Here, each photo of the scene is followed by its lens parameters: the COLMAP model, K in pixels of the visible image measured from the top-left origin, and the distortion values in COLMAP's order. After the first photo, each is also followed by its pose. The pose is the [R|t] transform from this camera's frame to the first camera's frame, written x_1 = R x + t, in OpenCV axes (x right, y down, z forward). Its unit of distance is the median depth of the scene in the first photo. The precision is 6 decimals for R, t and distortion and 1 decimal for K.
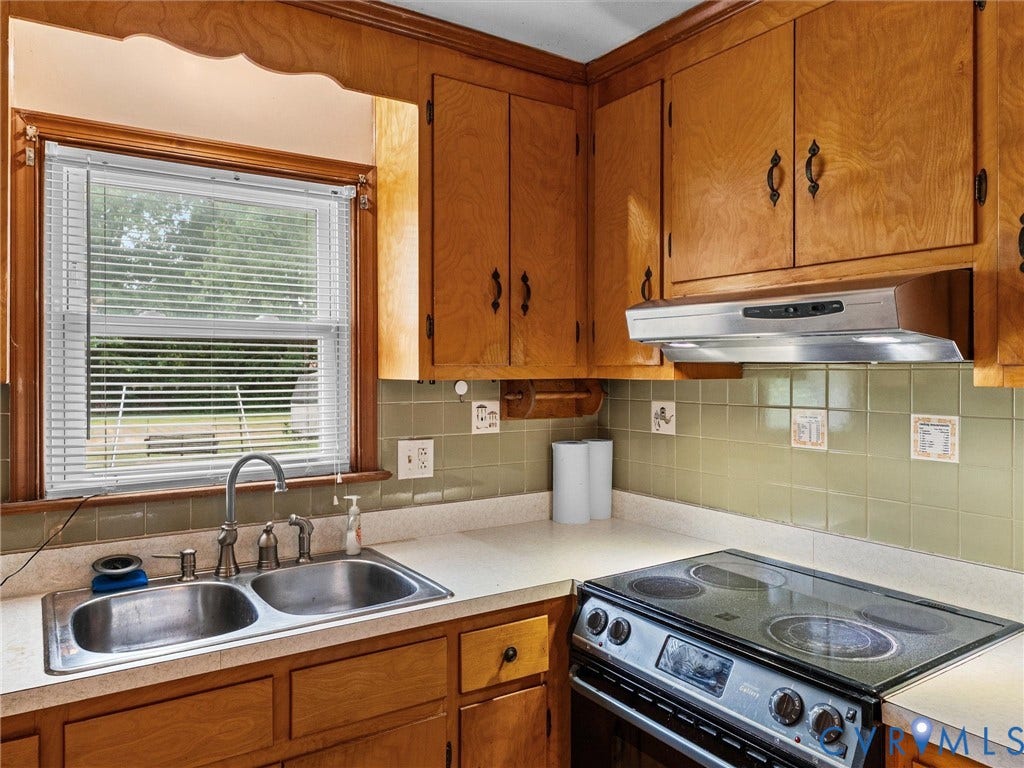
lens RADIAL K [[727.1, 0, 509.8], [0, 727.1, 366.3], [0, 0, 1]] dist [0.002954, 0.002194]
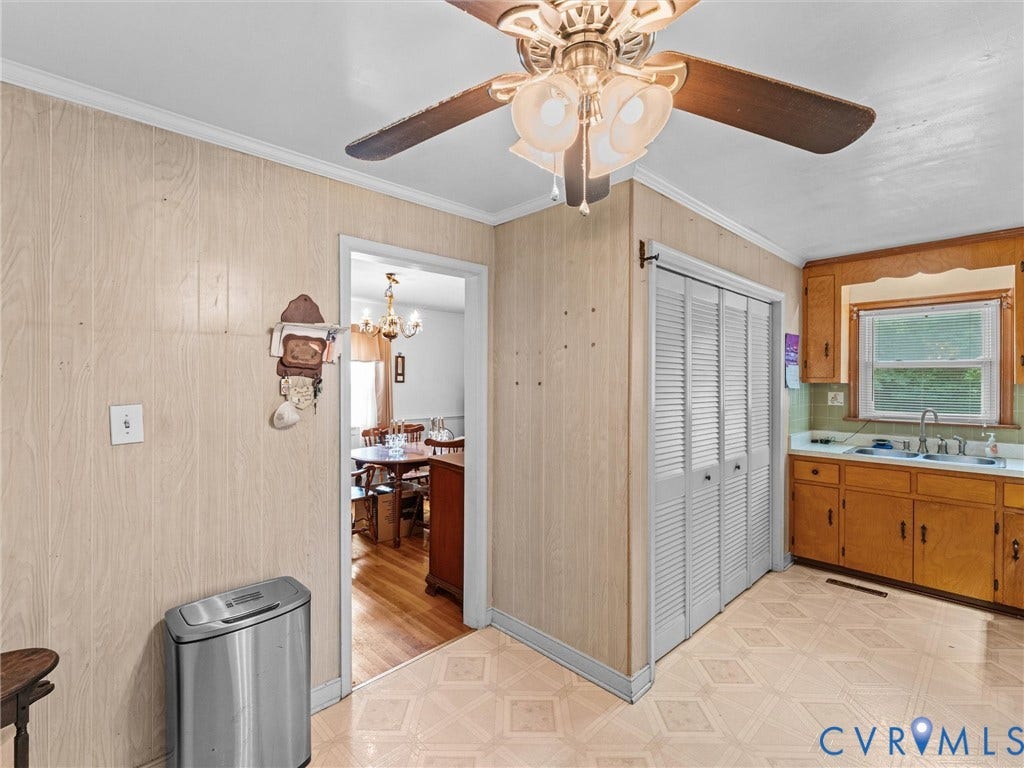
lens RADIAL K [[467.9, 0, 511.1], [0, 467.9, 377.0], [0, 0, 1]] dist [0.002225, -0.001154]
pose [[0.184107, -0.006950, -0.982882, 1.023551], [-0.001181, 0.999973, -0.007292, 0.009277], [0.982905, 0.002503, 0.184094, -0.837874]]
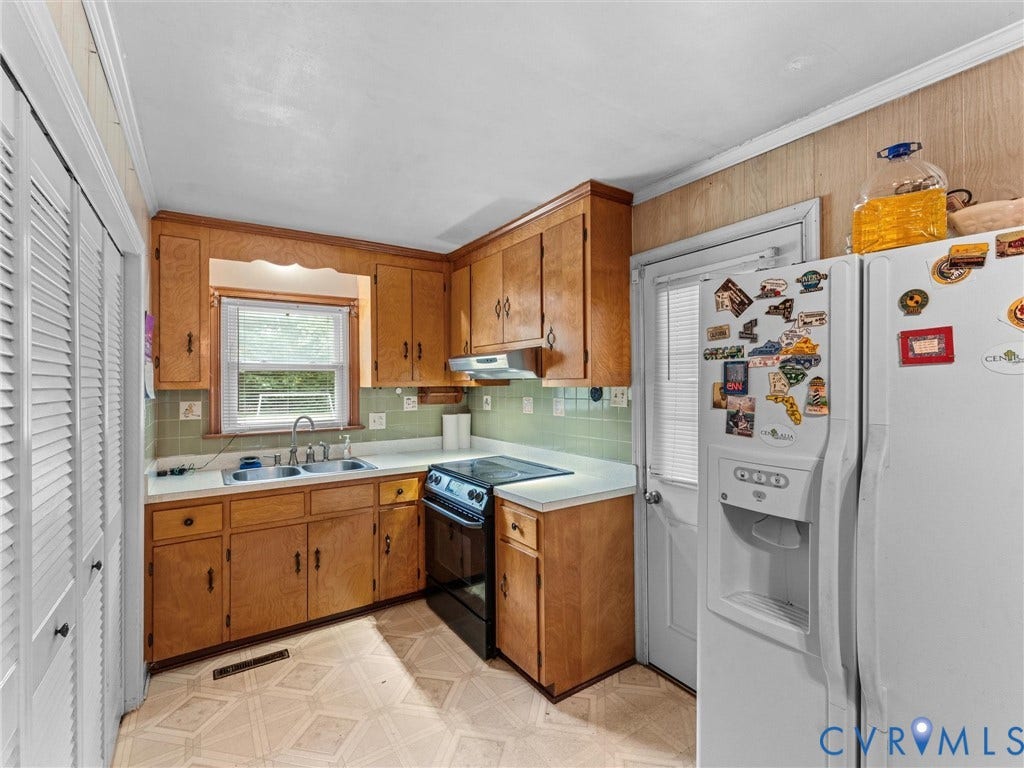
lens RADIAL K [[467.9, 0, 511.1], [0, 467.9, 377.0], [0, 0, 1]] dist [0.002225, -0.001154]
pose [[0.999957, -0.009184, -0.001147, 0.348419], [0.009173, 0.999915, -0.009240, 0.003292], [0.001232, 0.009229, 0.999957, -0.588552]]
